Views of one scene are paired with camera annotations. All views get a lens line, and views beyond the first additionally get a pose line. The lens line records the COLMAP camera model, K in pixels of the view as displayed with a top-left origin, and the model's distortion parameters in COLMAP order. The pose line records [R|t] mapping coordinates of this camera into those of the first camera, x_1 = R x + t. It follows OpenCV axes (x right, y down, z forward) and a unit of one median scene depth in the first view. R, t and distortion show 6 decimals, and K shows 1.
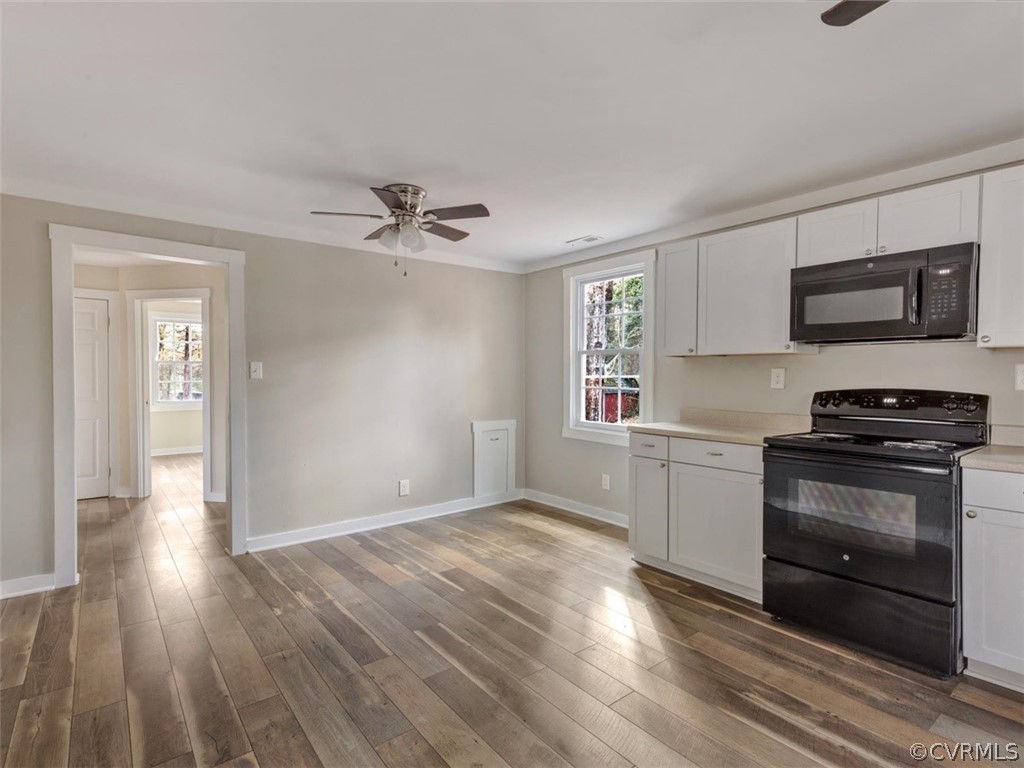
lens RADIAL K [[522.0, 0, 512.0], [0, 522.0, 384.0], [0, 0, 1]] dist [0.000790, -0.000161]
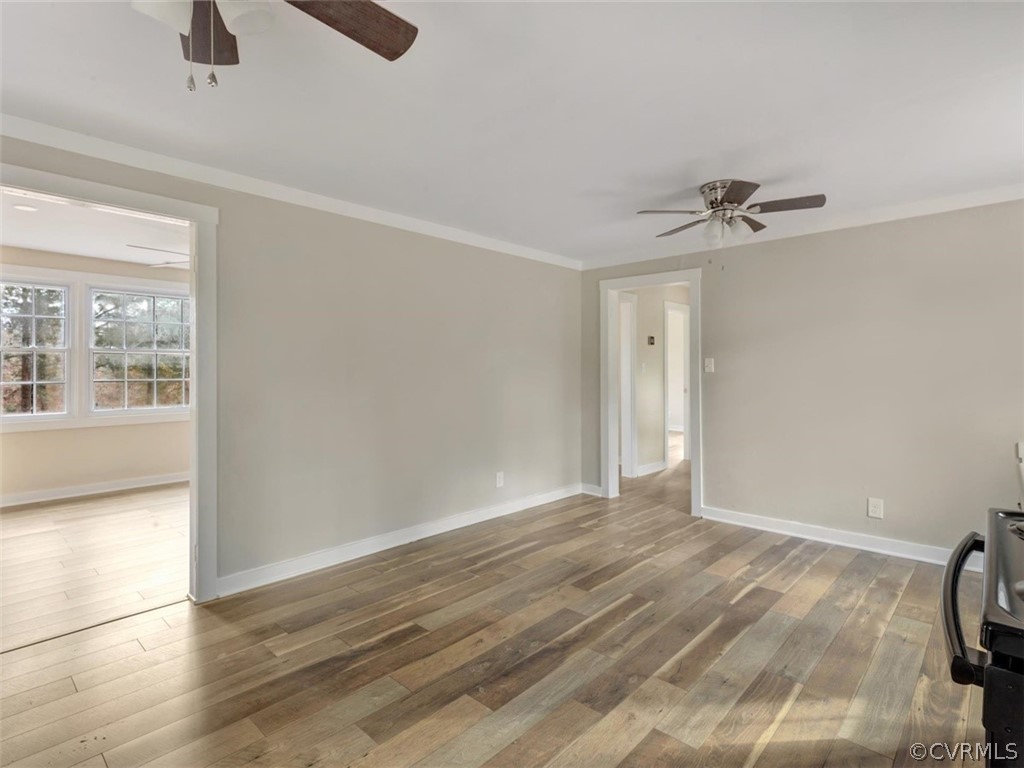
lens RADIAL K [[525.0, 0, 513.9], [0, 525.0, 364.4], [0, 0, 1]] dist [0.001312, 0.000161]
pose [[0.149109, -0.010474, -0.988765, 0.692589], [-0.015293, 0.999800, -0.012898, -0.006338], [0.988702, 0.017044, 0.148919, 0.430757]]
